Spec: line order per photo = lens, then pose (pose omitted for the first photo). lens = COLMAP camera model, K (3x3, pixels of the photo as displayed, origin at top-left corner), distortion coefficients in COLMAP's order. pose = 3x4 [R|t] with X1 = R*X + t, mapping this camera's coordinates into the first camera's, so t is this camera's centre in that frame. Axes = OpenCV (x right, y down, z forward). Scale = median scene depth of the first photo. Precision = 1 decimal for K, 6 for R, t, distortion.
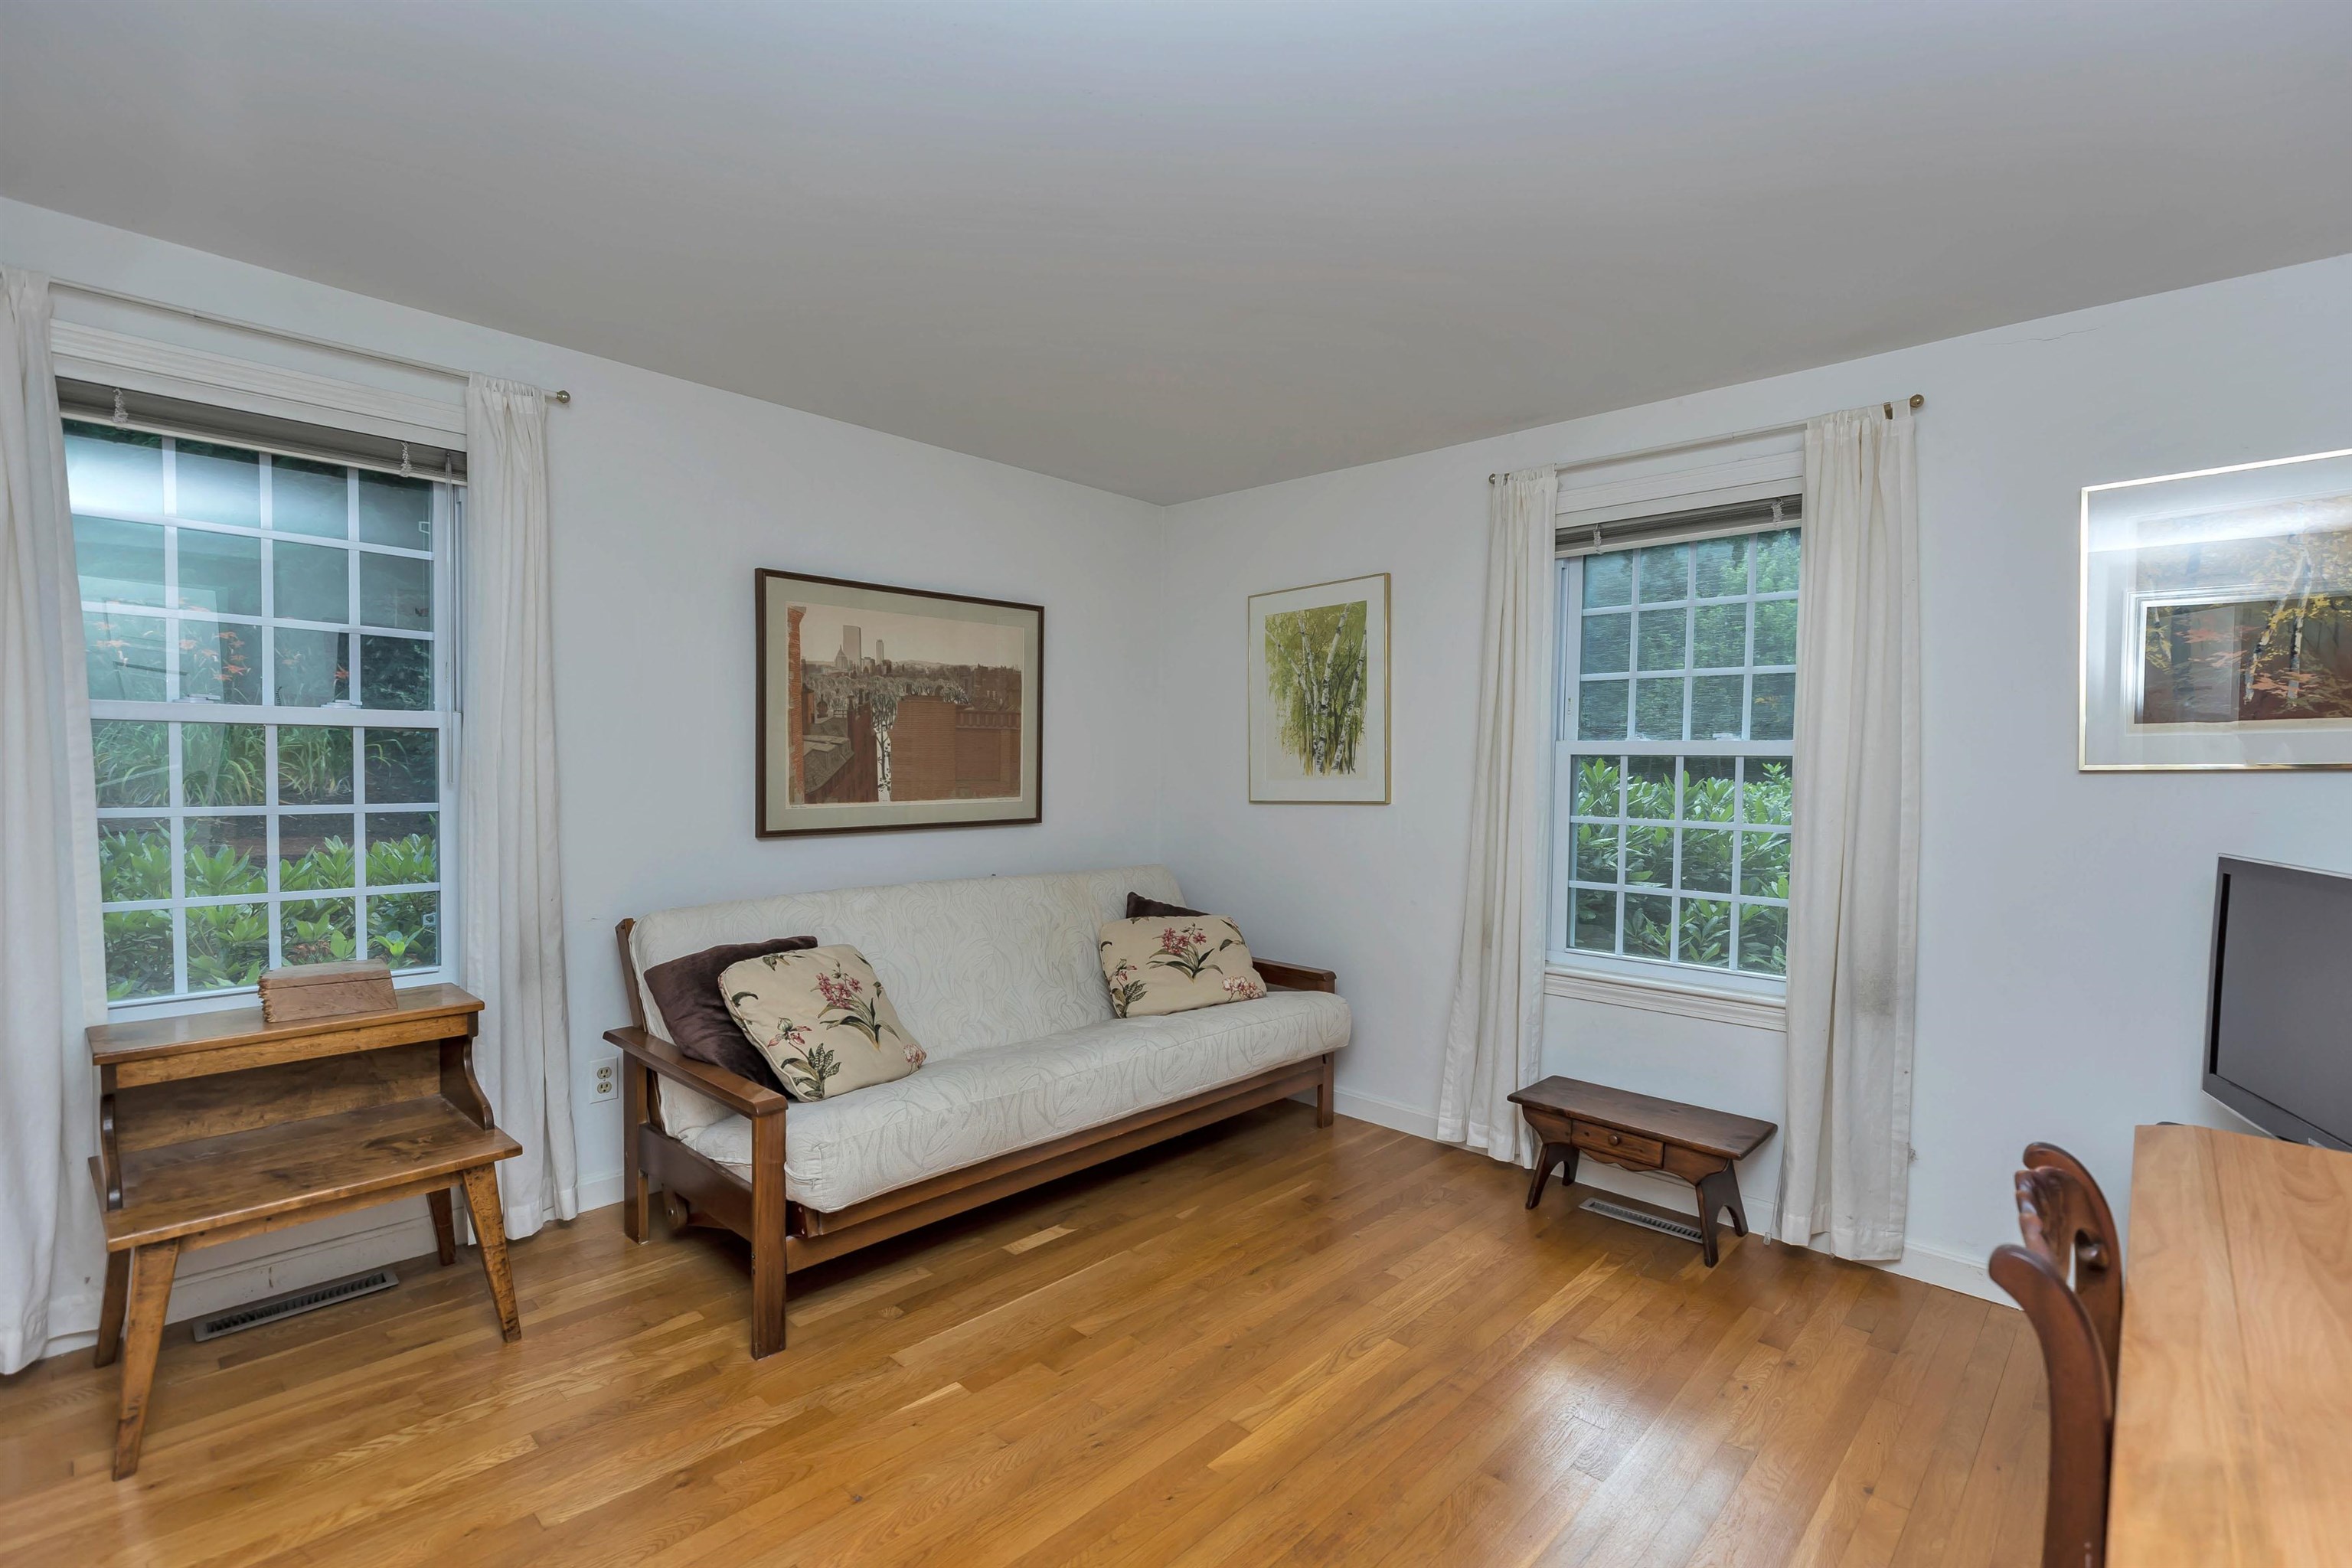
lens RADIAL K [[1039.0, 0, 1179.9], [0, 1039.0, 789.1], [0, 0, 1]] dist [0.000079, 0.000817]
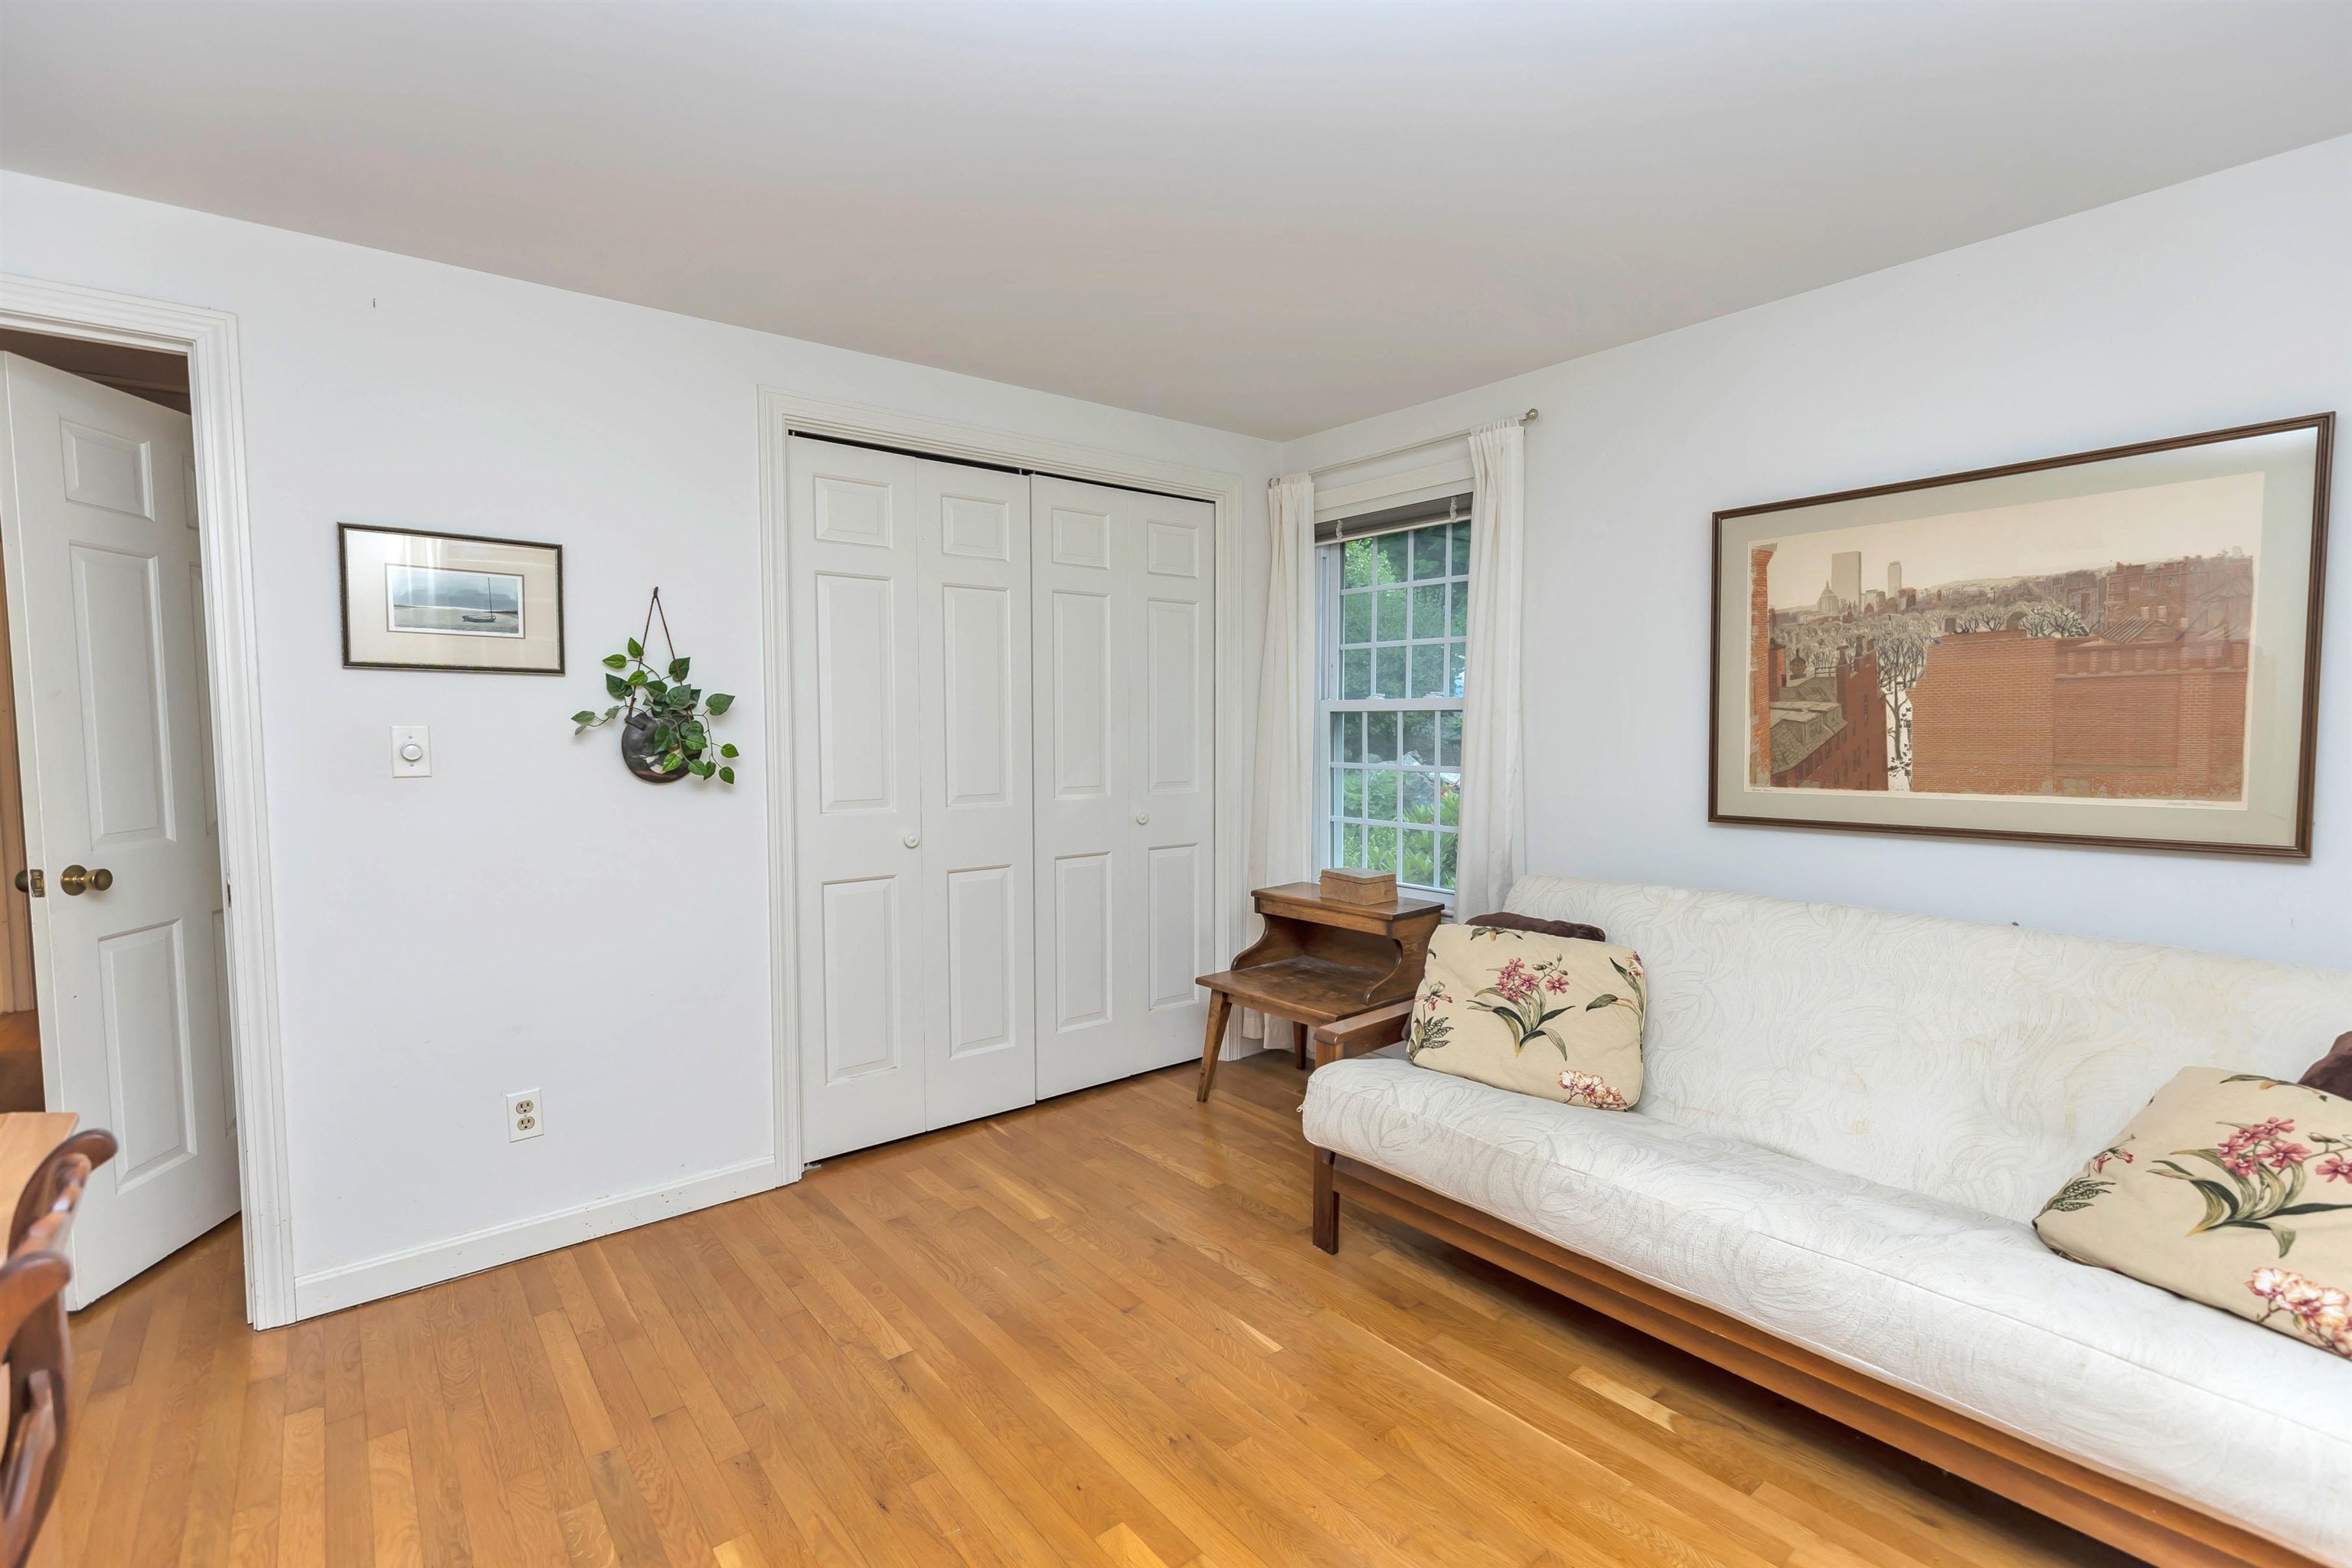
lens RADIAL K [[1039.0, 0, 1184.7], [0, 1039.0, 774.2], [0, 0, 1]] dist [0.000079, 0.000817]
pose [[-0.102848, 0.034306, -0.994105, 0.476764], [-0.026061, 0.998969, 0.037170, -0.013233], [0.994356, 0.029730, -0.101848, 0.605864]]
